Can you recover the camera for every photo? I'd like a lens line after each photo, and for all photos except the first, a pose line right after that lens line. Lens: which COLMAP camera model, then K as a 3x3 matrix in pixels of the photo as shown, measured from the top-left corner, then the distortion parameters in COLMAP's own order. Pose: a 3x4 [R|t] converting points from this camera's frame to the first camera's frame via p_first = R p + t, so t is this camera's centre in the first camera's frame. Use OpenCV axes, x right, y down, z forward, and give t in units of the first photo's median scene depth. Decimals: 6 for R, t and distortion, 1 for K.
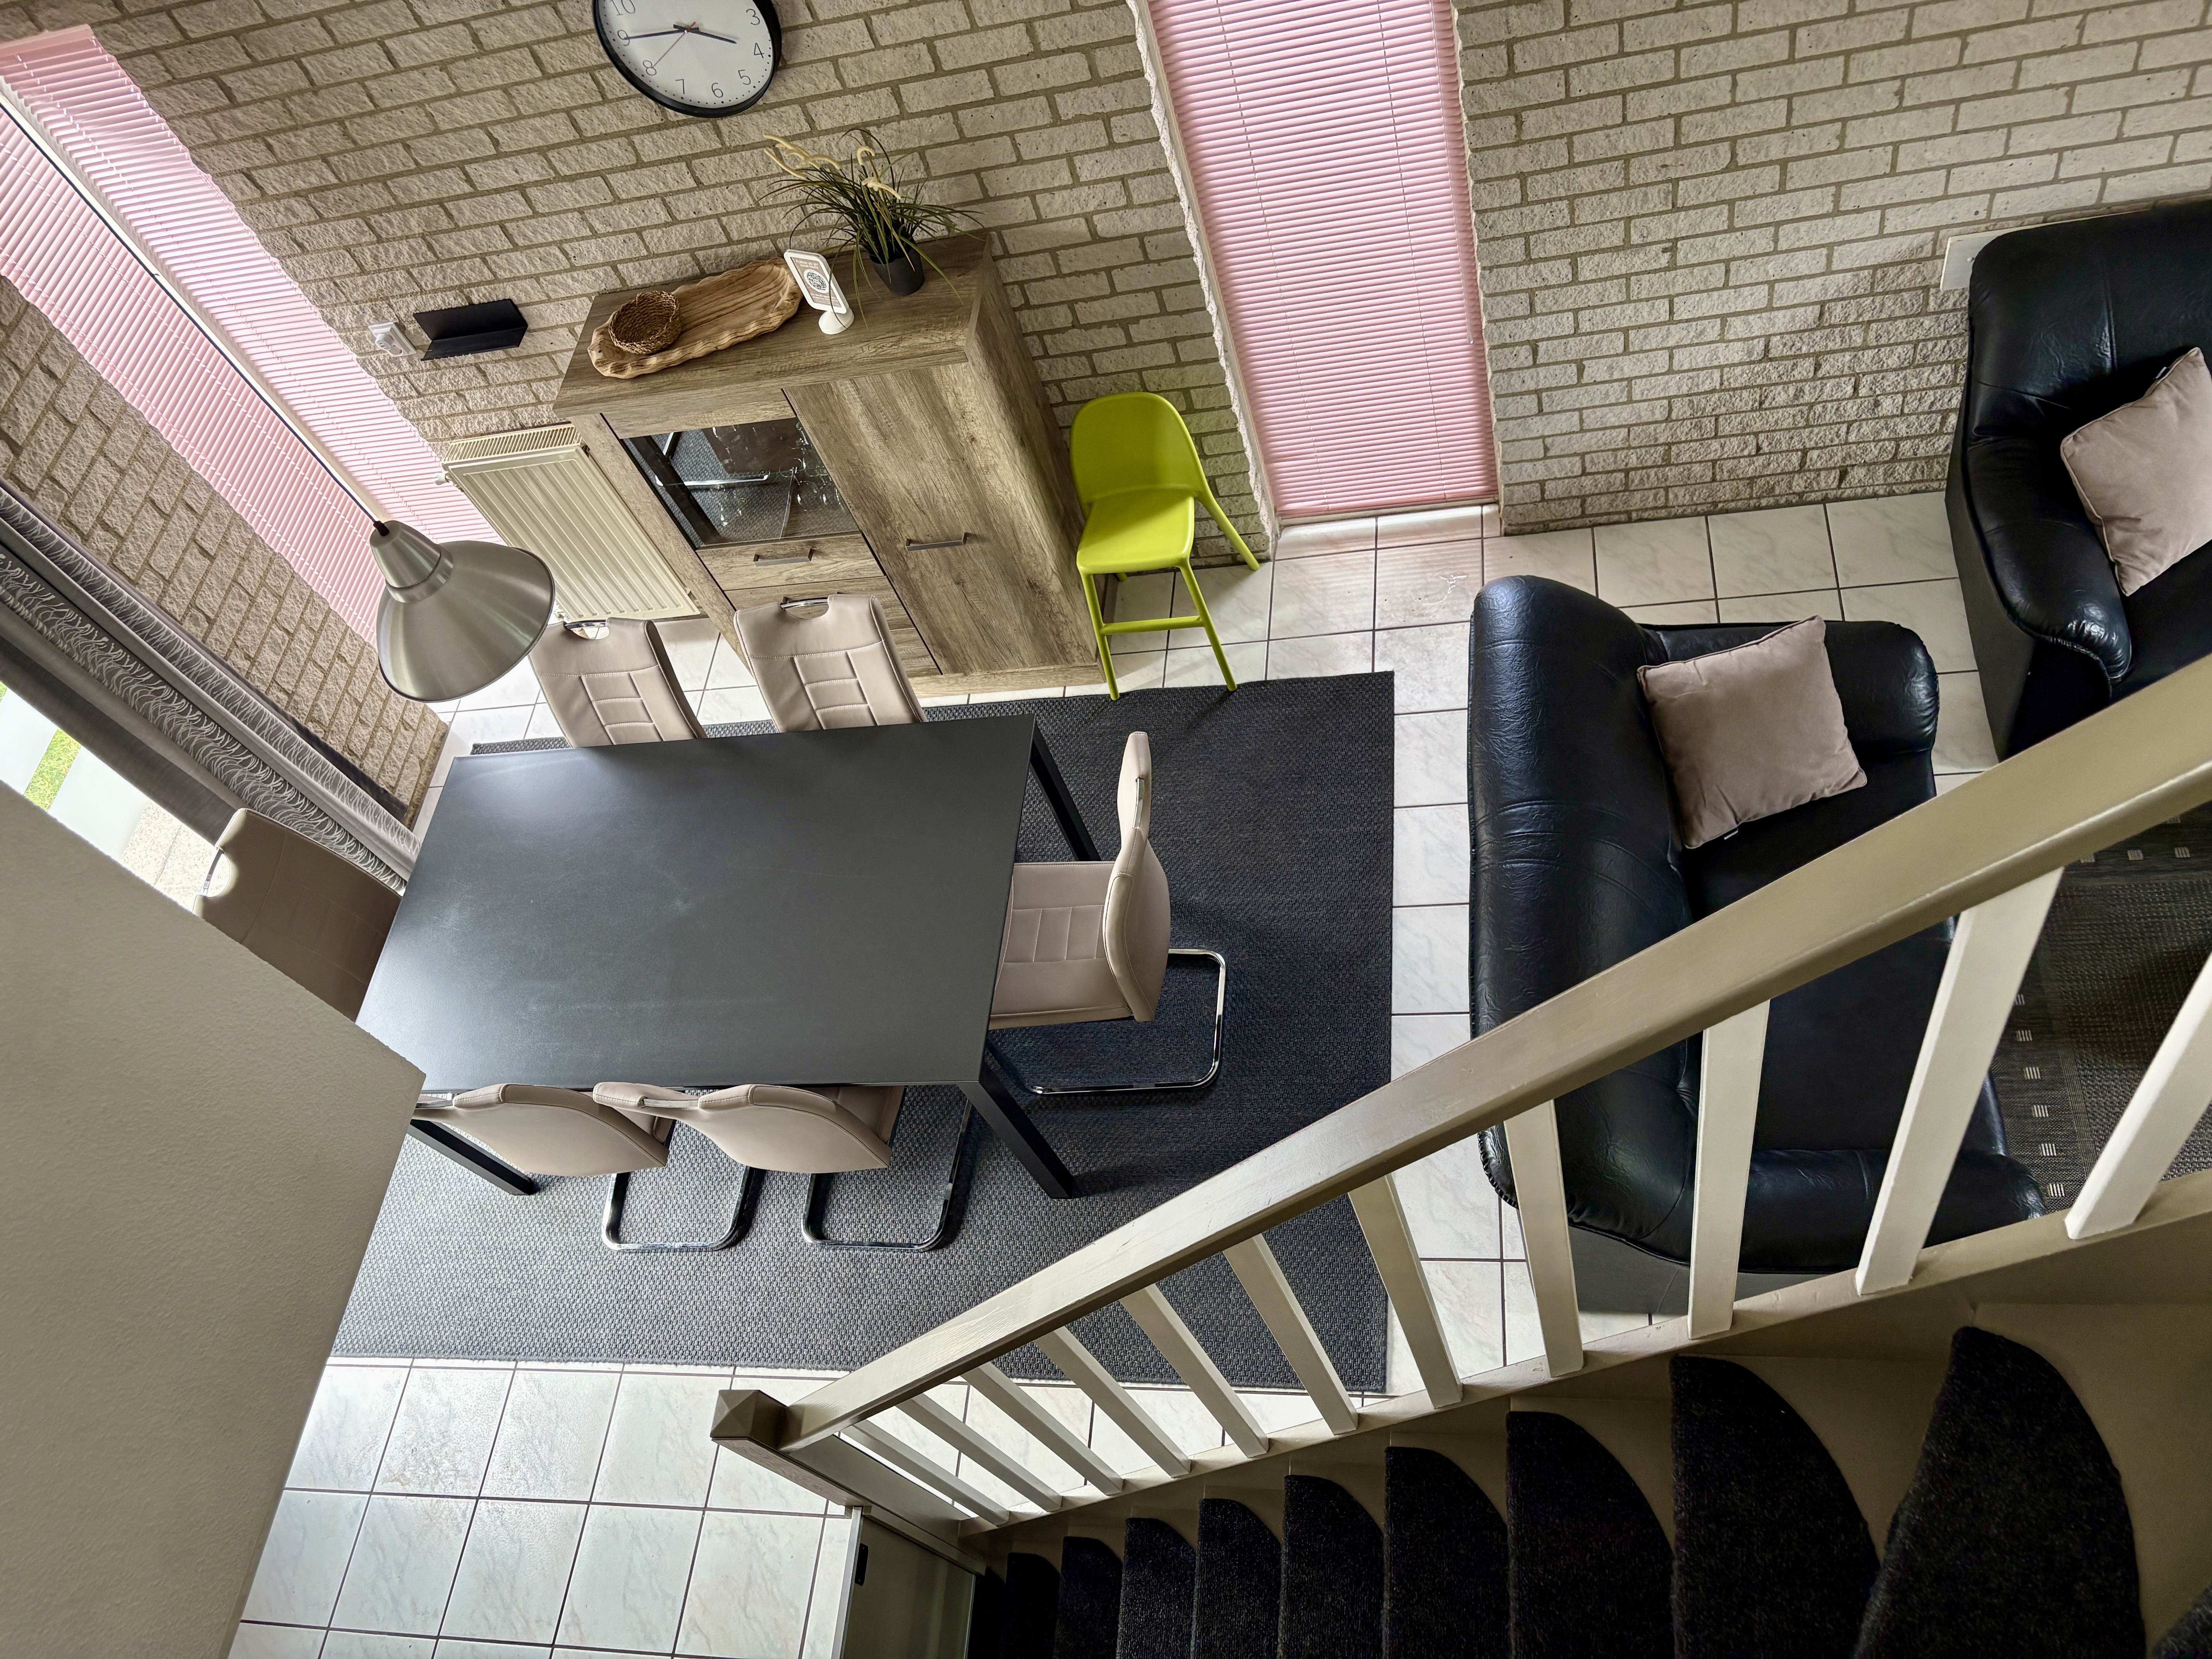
lens RADIAL K [[1678.0, 0, 1102.4], [0, 1678.0, 831.2], [0, 0, 1]] dist [0.021204, -0.017446]
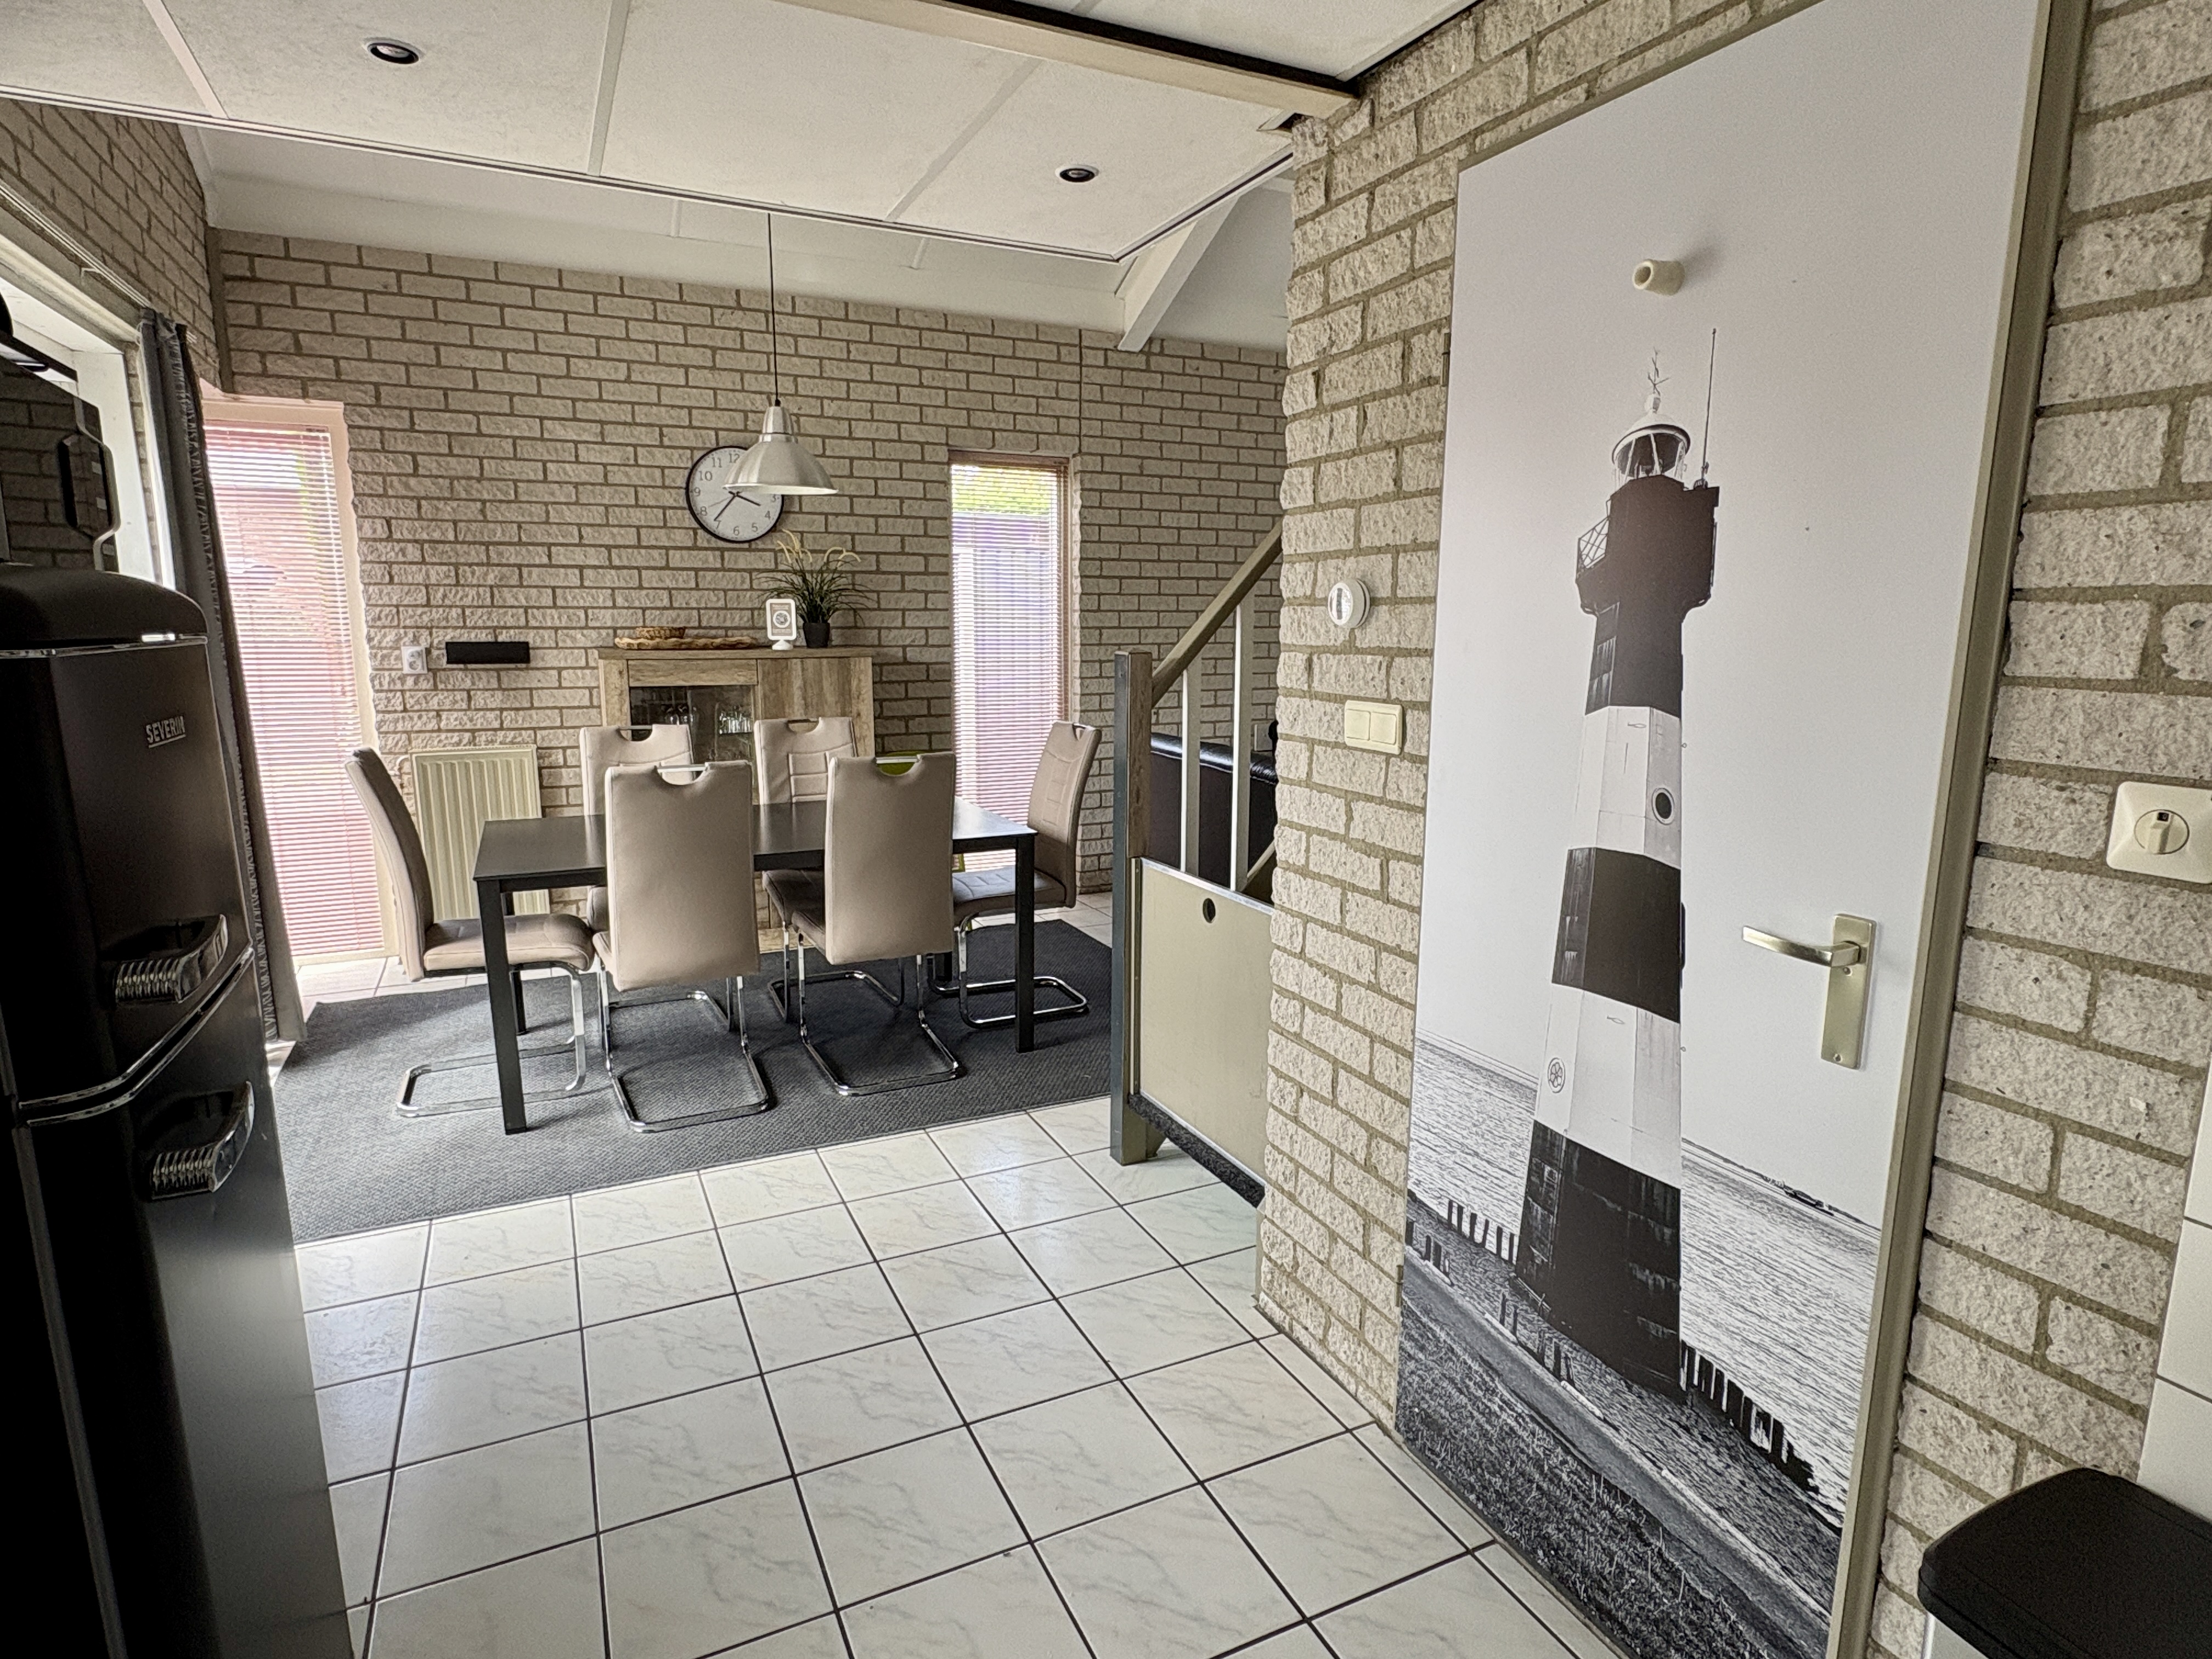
lens RADIAL K [[1202.6, 0, 1097.5], [0, 1202.6, 833.2], [0, 0, 1]] dist [-0.007070, 0.003174]
pose [[0.823623, 0.171079, 0.540719, -0.524748], [0.308430, 0.664985, -0.680196, 0.768525], [-0.475937, 0.726999, 0.494931, 0.356991]]
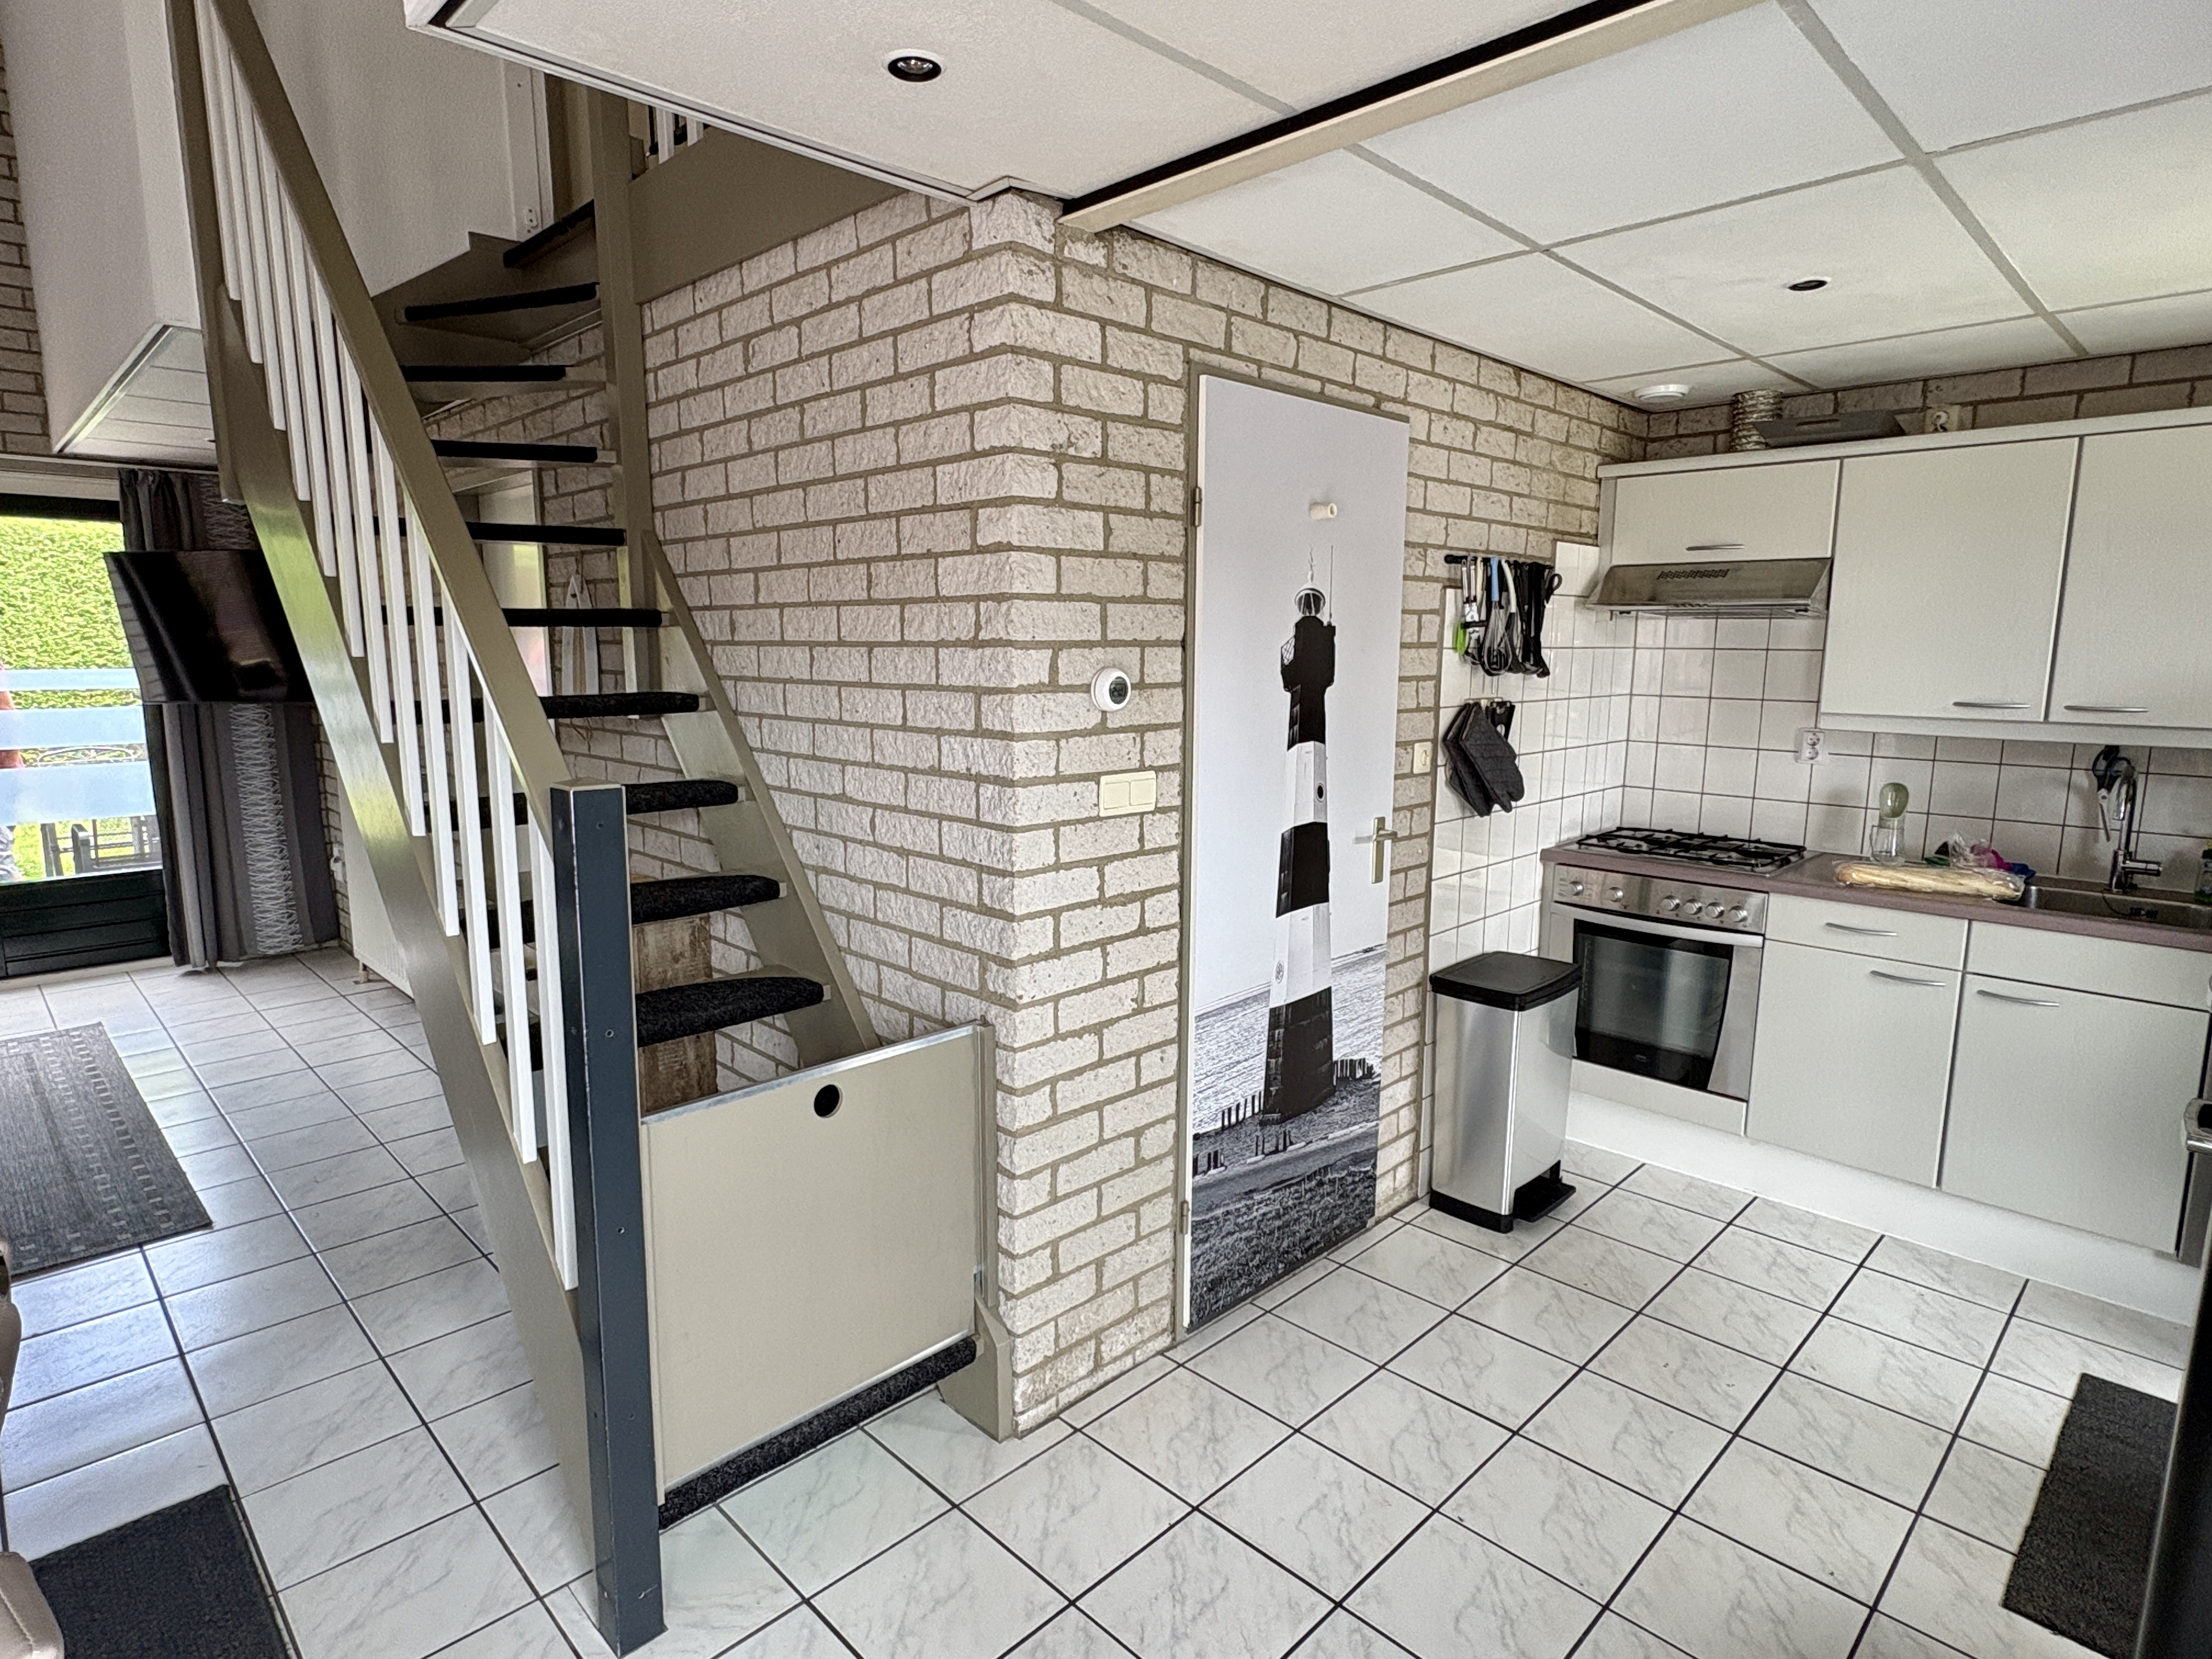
lens RADIAL K [[1202.6, 0, 1105.8], [0, 1202.6, 824.7], [0, 0, 1]] dist [-0.007070, 0.003174]
pose [[-0.752670, 0.161400, 0.638309, -0.526892], [0.632730, 0.445381, 0.633474, 0.077491], [-0.182048, 0.880673, -0.437347, 0.779830]]
